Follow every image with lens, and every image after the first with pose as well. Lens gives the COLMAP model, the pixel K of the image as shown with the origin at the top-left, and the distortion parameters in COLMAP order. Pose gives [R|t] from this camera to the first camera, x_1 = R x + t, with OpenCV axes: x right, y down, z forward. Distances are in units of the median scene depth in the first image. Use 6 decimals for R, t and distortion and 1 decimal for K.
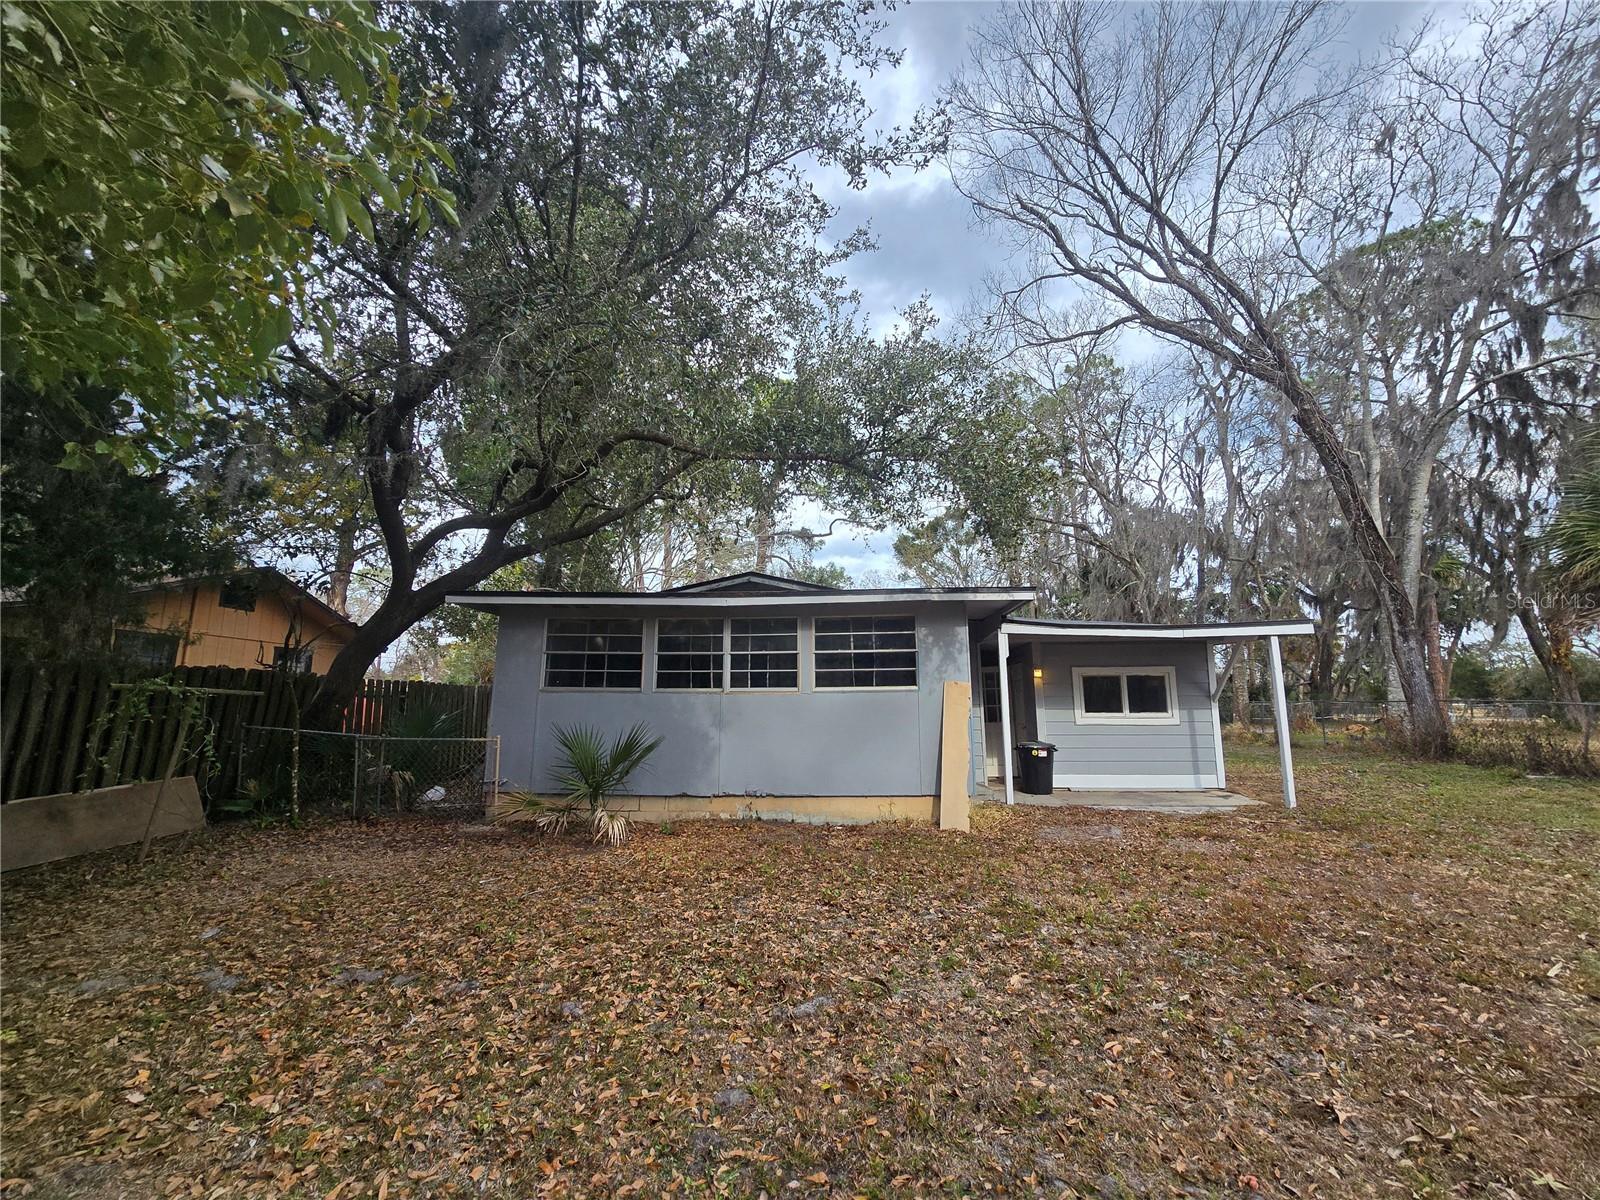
lens RADIAL K [[655.9, 0, 809.2], [0, 655.9, 586.8], [0, 0, 1]] dist [-0.000642, -0.000120]
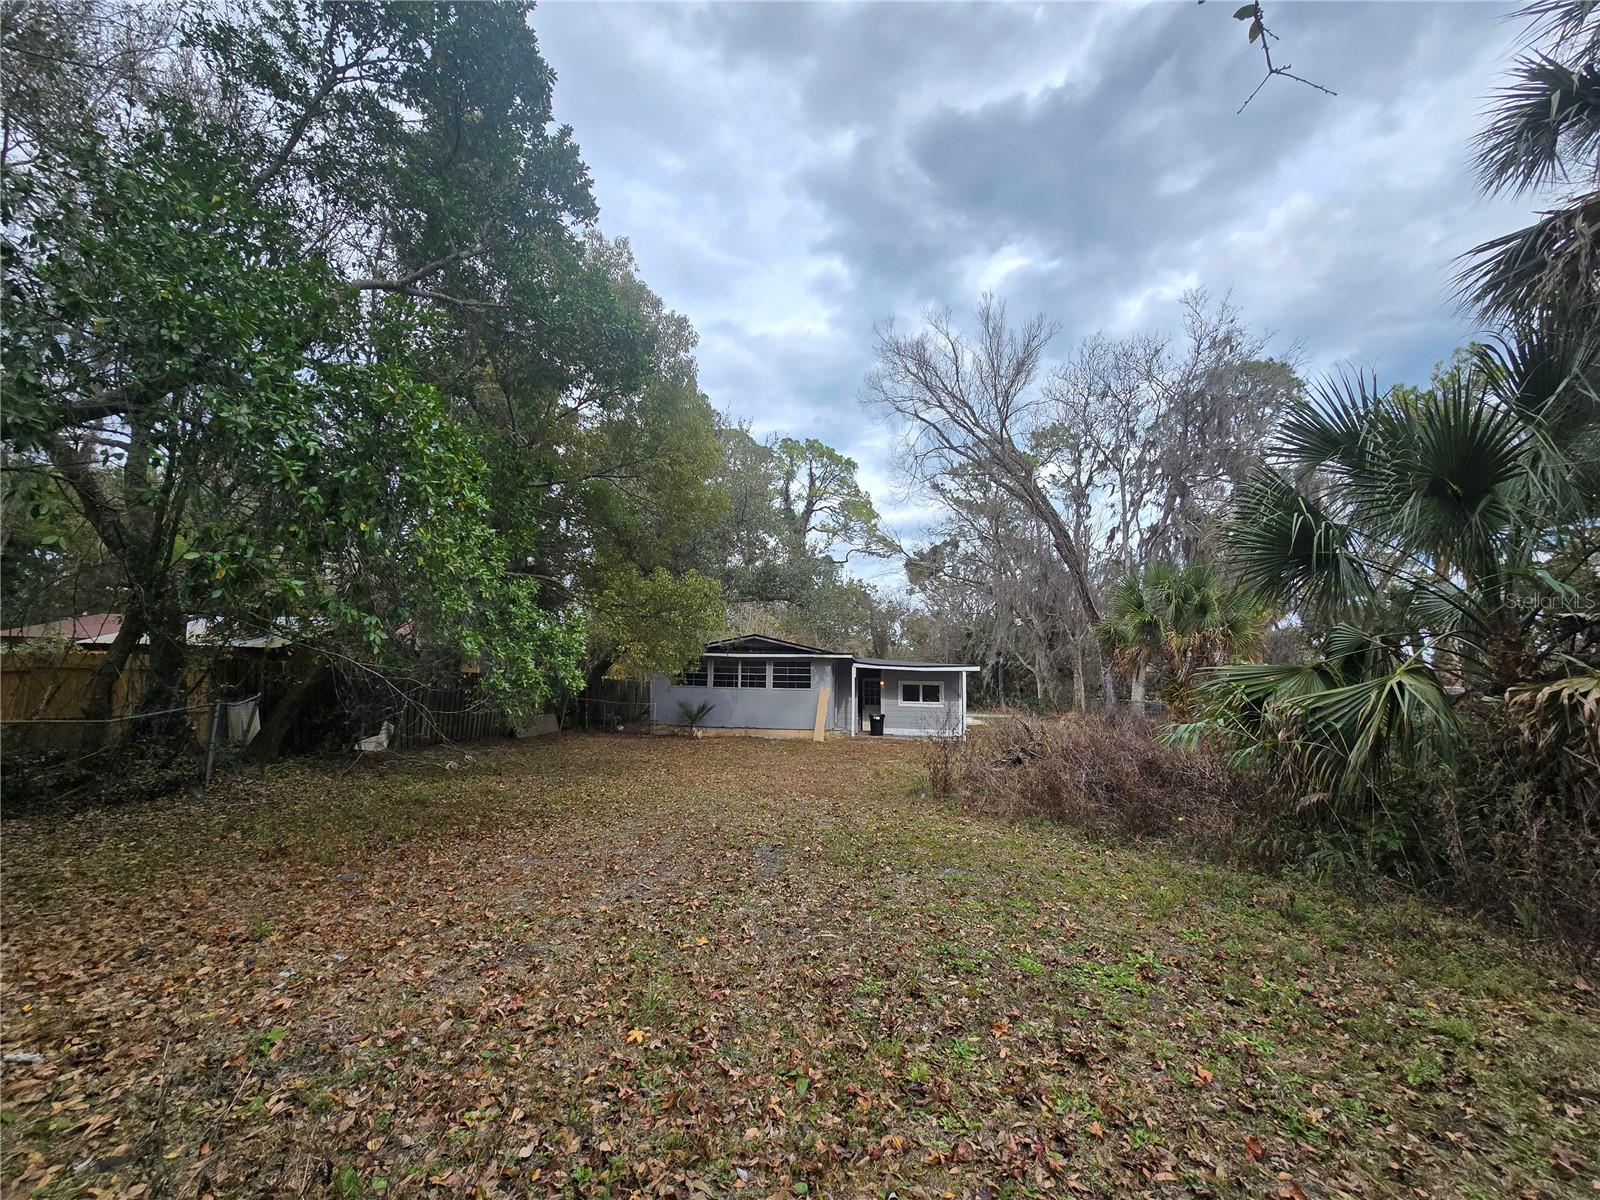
lens RADIAL K [[655.9, 0, 809.2], [0, 655.9, 586.8], [0, 0, 1]] dist [-0.000642, -0.000120]
pose [[0.996054, 0.012096, -0.087924, 0.297161], [-0.010238, 0.999715, 0.021549, -0.241180], [0.088159, -0.020563, 0.995894, -1.240608]]
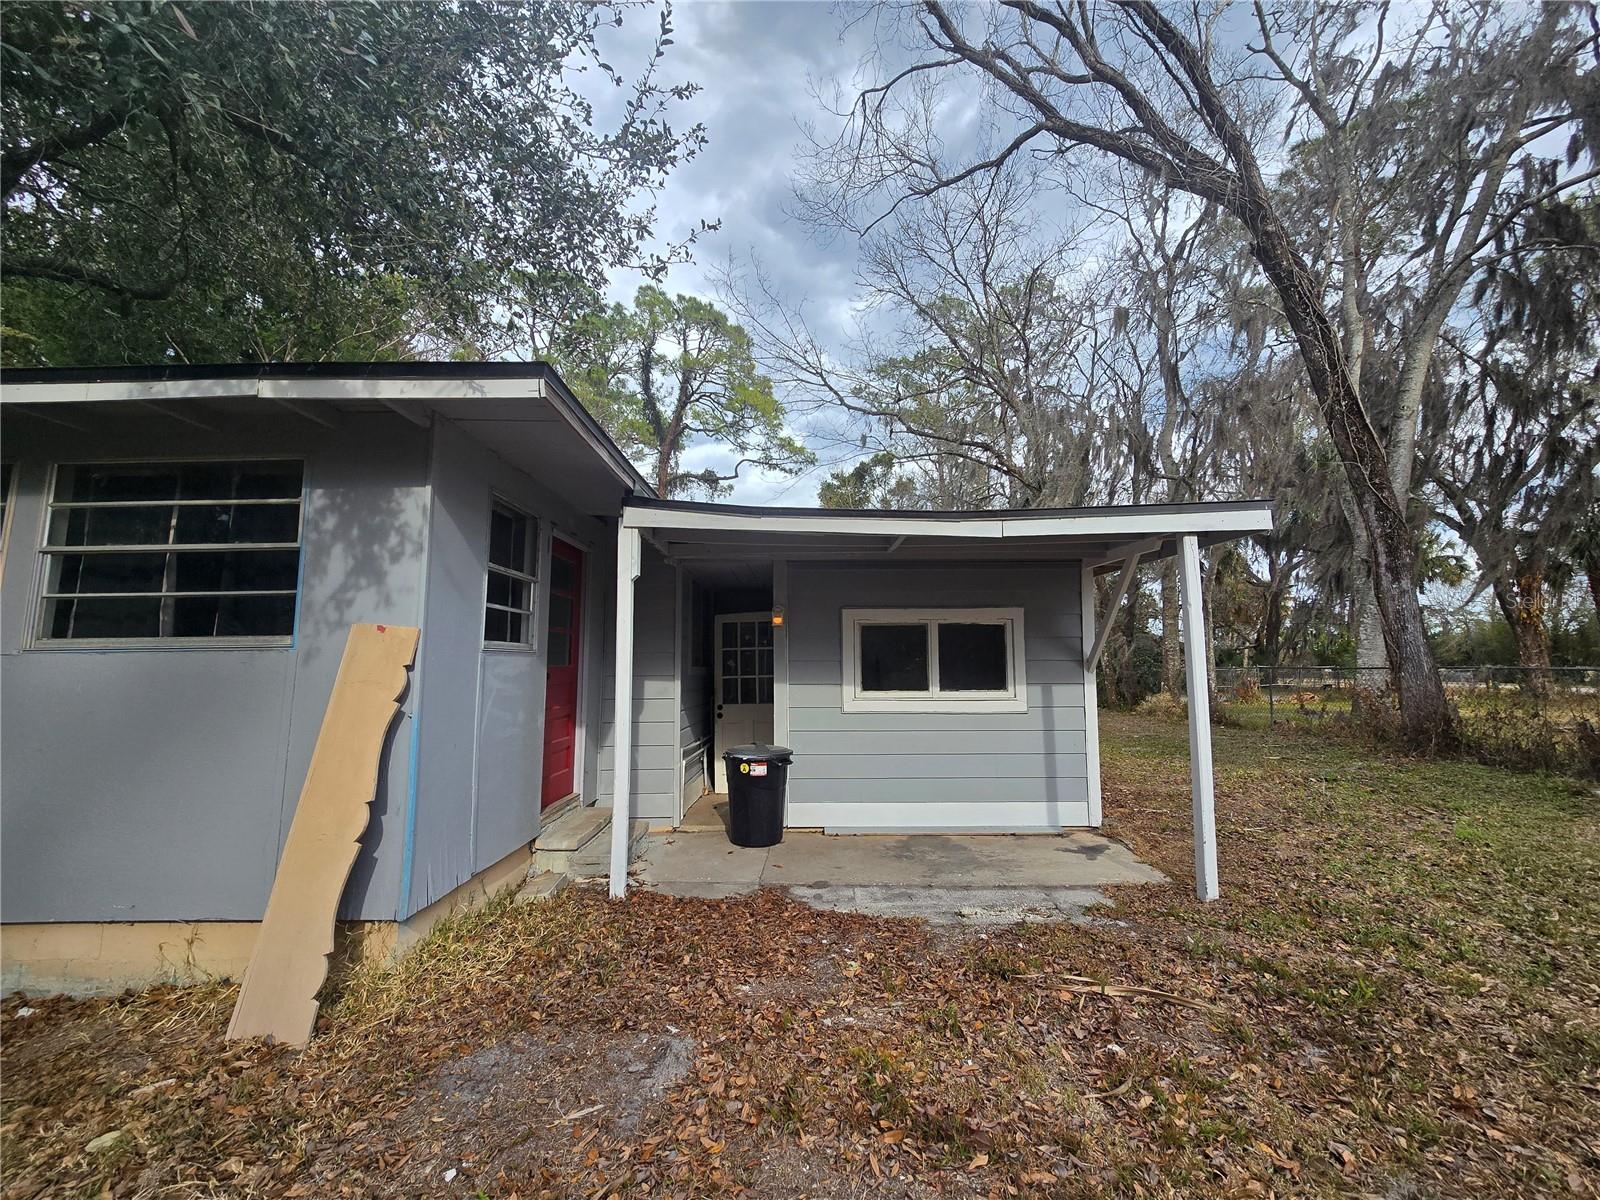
lens RADIAL K [[655.9, 0, 809.2], [0, 655.9, 586.8], [0, 0, 1]] dist [-0.000642, -0.000120]
pose [[0.998658, 0.006334, 0.051406, 0.349707], [-0.009096, 0.998518, 0.053661, 0.076062], [-0.050990, -0.054057, 0.997235, 0.459785]]
